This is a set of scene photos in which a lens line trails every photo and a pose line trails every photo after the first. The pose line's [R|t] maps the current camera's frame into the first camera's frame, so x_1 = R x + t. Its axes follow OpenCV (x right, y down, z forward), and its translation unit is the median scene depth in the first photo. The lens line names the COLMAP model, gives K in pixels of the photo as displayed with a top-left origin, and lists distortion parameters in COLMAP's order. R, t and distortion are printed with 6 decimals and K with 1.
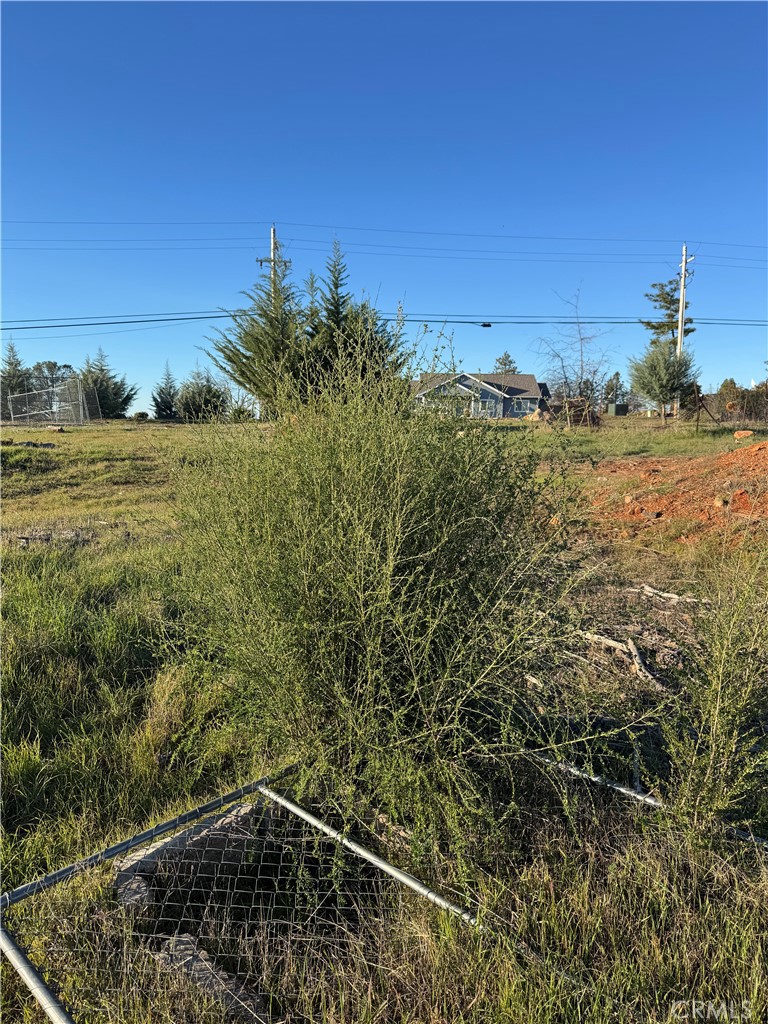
lens RADIAL K [[721.5, 0, 384.0], [0, 721.5, 512.0], [0, 0, 1]] dist [0.138591, -0.190652]
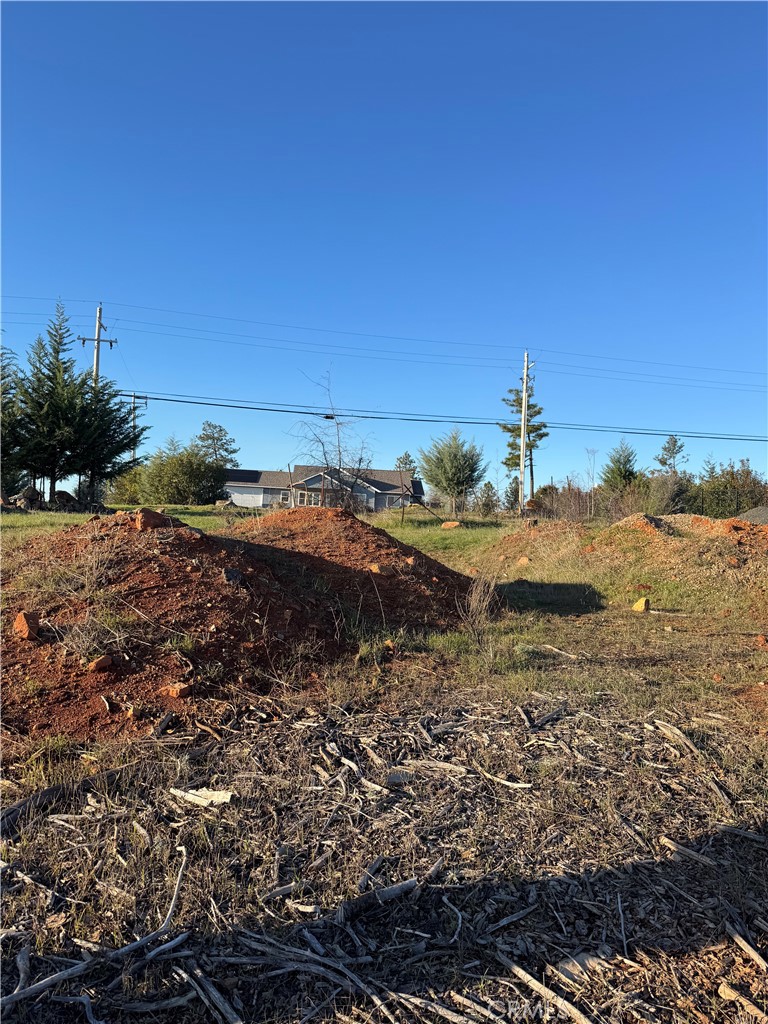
lens RADIAL K [[721.5, 0, 384.0], [0, 721.5, 512.0], [0, 0, 1]] dist [0.138591, -0.190652]
pose [[0.994330, 0.029309, 0.102218, 0.116519], [-0.015501, 0.990949, -0.133343, -0.000483], [-0.105201, 0.131003, 0.985784, 0.045997]]
